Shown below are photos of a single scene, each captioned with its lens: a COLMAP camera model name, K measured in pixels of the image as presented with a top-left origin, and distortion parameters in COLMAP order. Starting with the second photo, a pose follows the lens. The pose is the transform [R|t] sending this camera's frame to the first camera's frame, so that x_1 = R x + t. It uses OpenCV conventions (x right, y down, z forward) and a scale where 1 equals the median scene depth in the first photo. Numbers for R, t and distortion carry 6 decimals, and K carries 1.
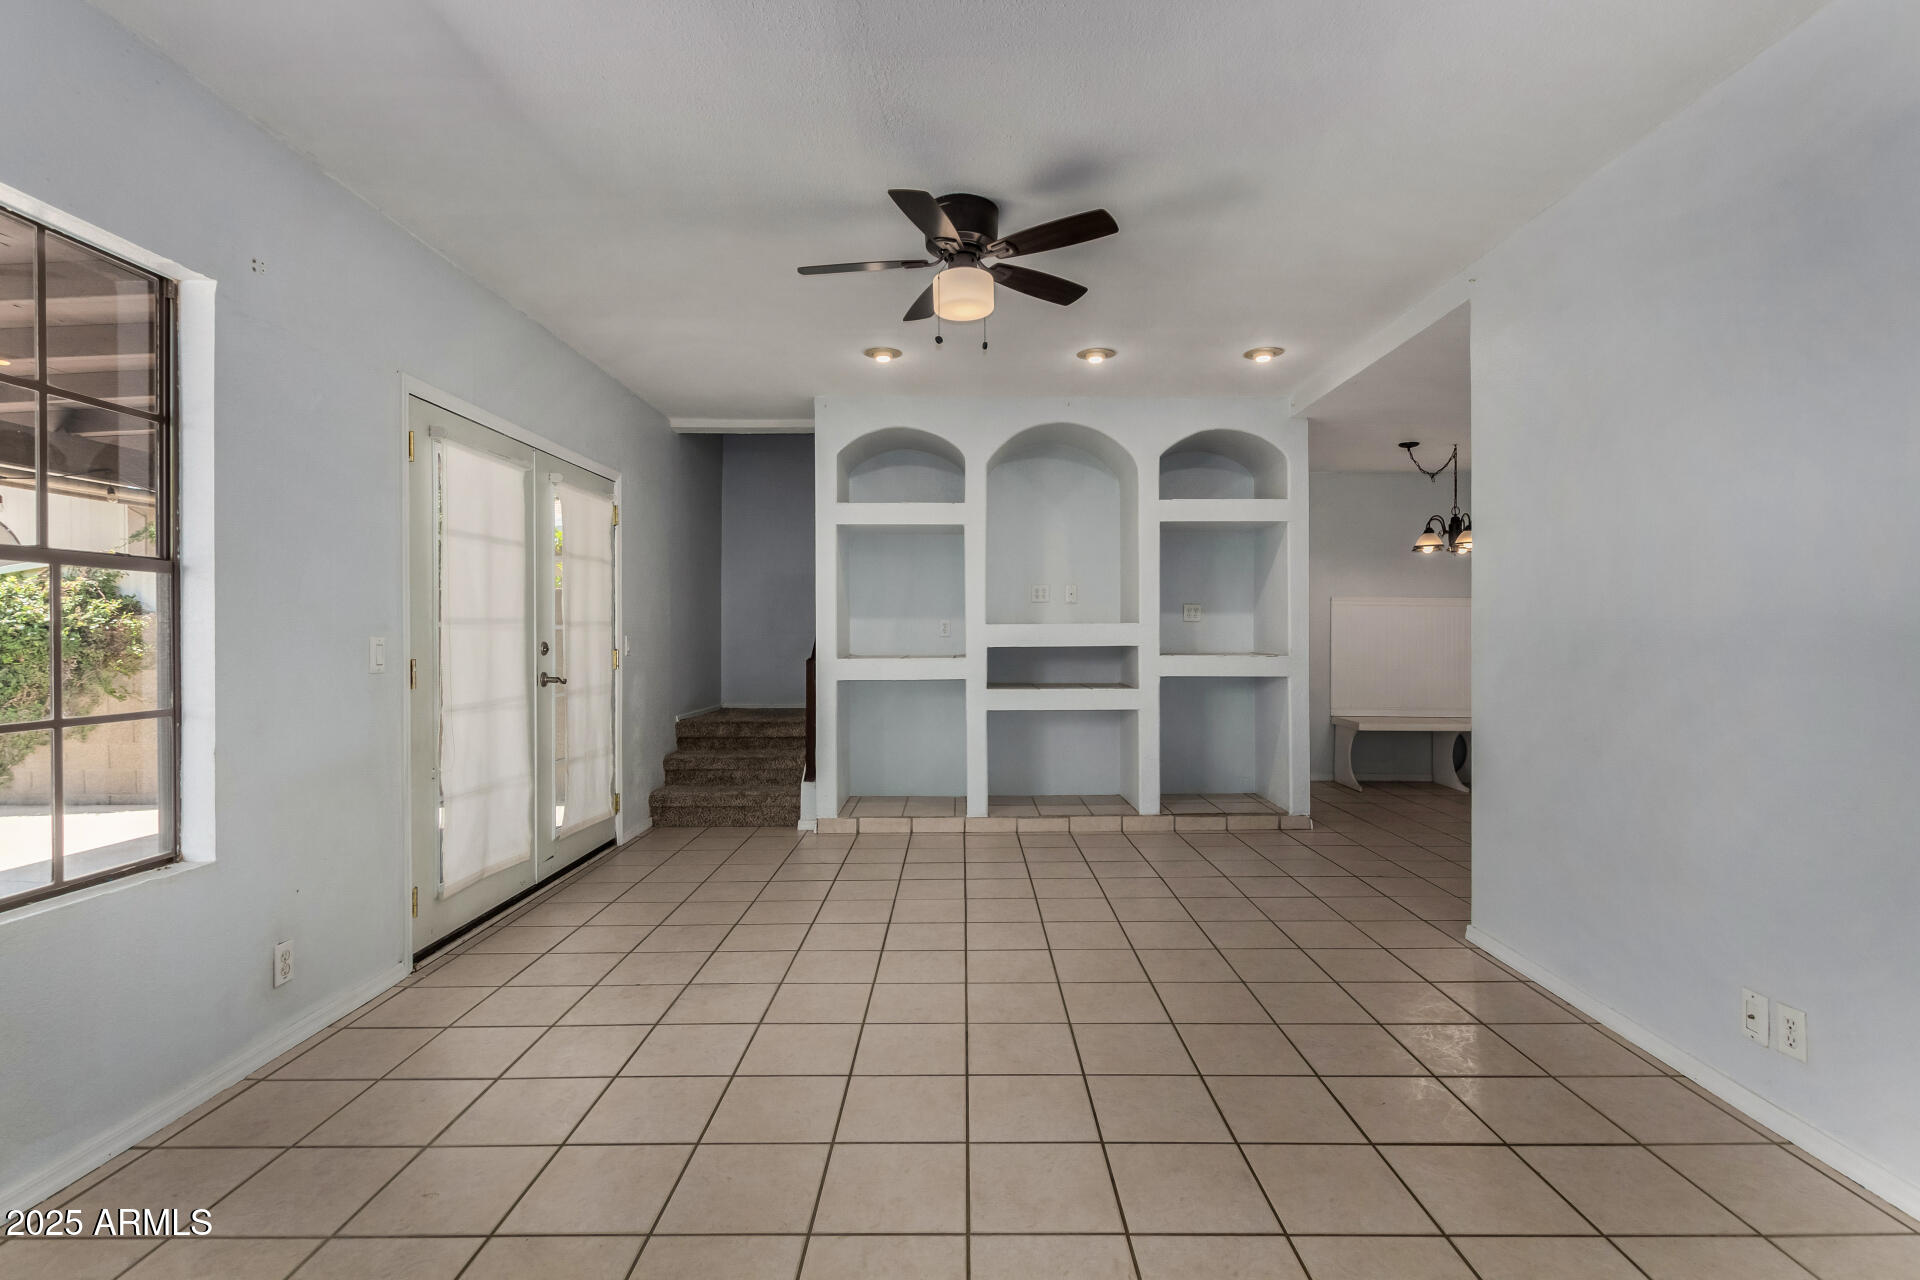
lens RADIAL K [[887.7, 0, 961.9], [0, 887.7, 627.5], [0, 0, 1]] dist [0.002370, 0.001285]
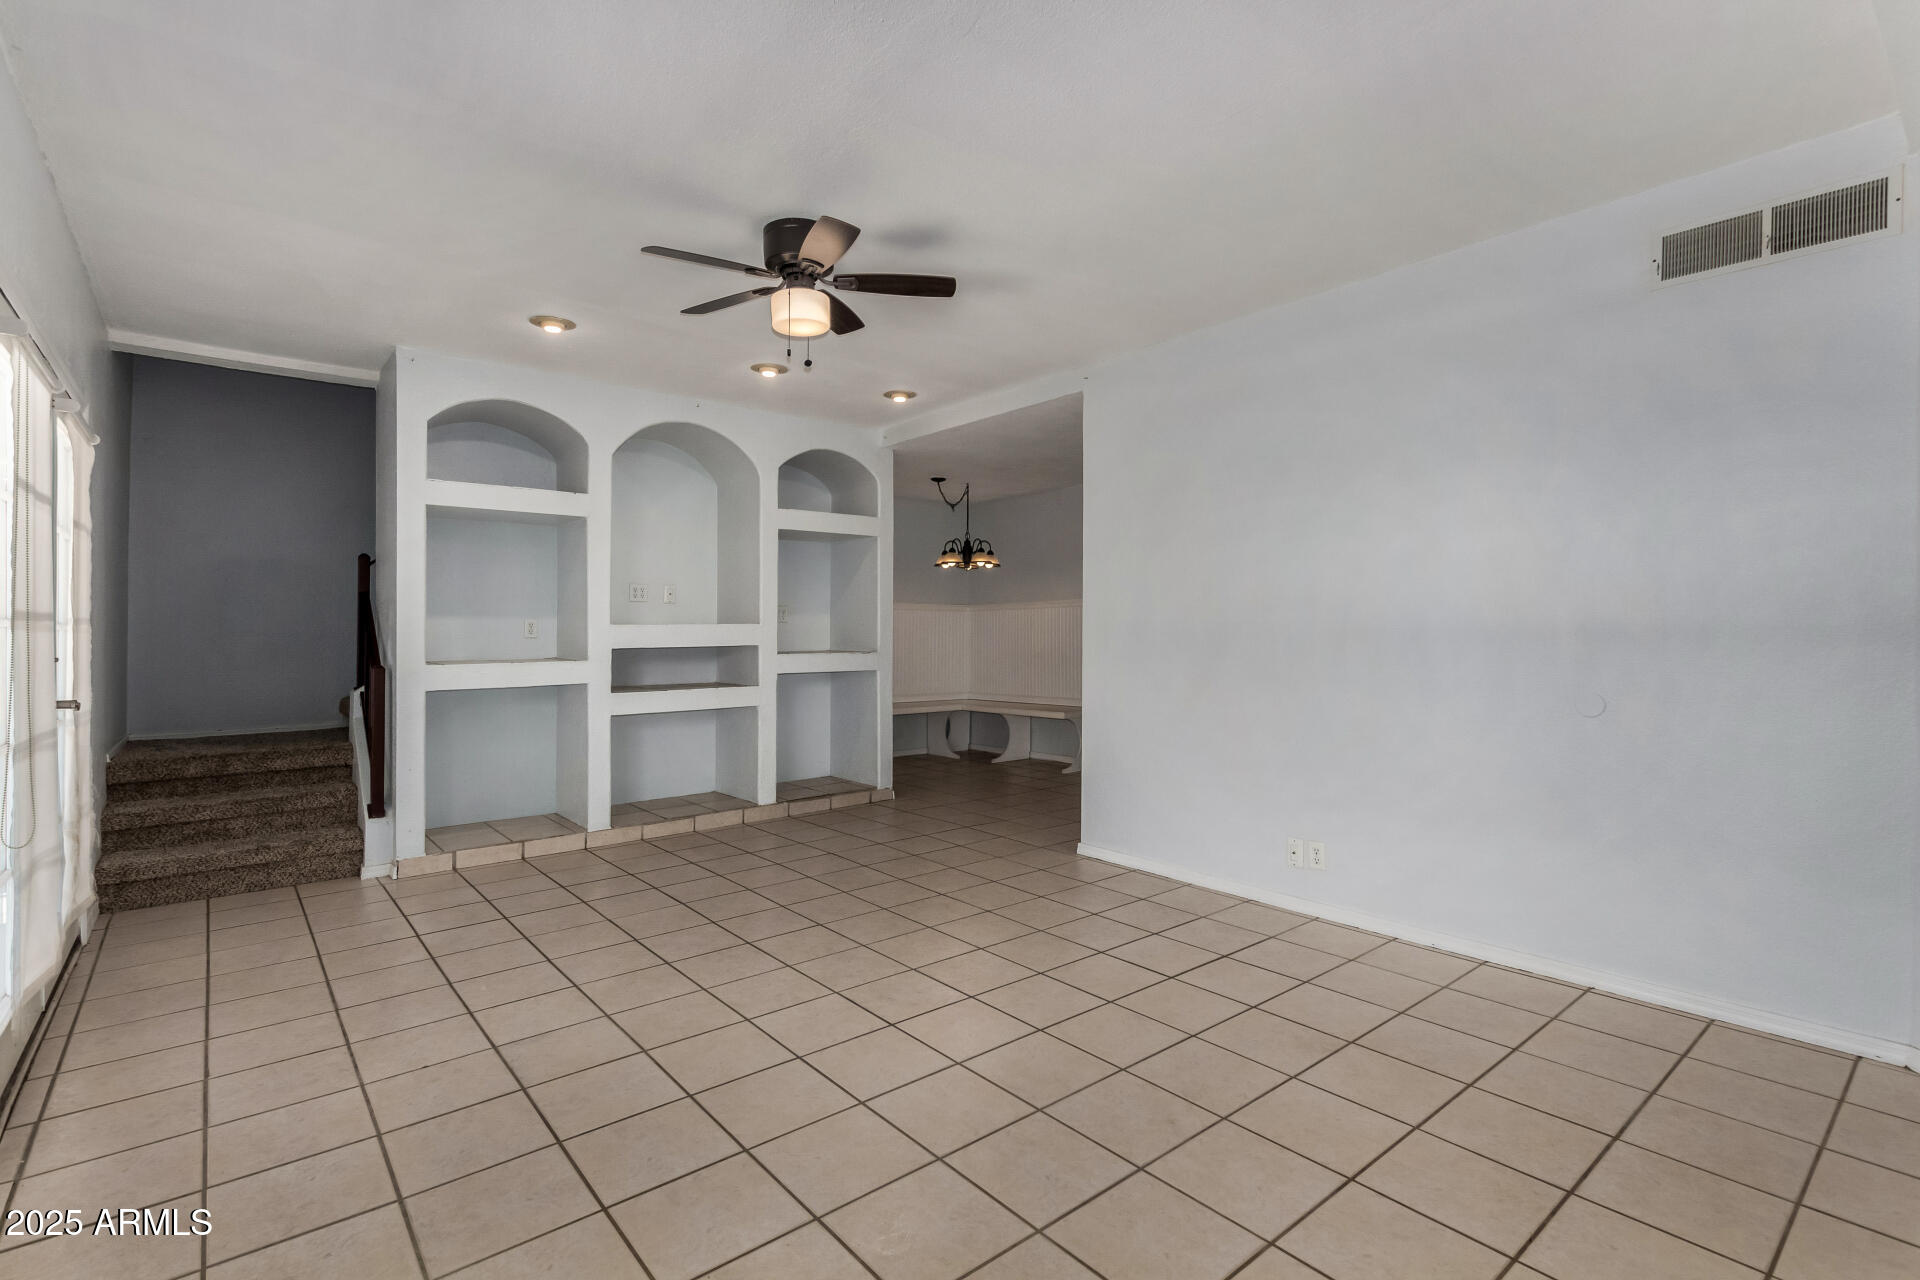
lens RADIAL K [[887.7, 0, 970.6], [0, 887.7, 632.5], [0, 0, 1]] dist [0.002370, 0.001285]
pose [[0.767633, -0.002758, 0.640884, -0.281215], [-0.001242, 0.999982, 0.005792, -0.000799], [-0.640888, -0.005242, 0.767616, 0.030891]]
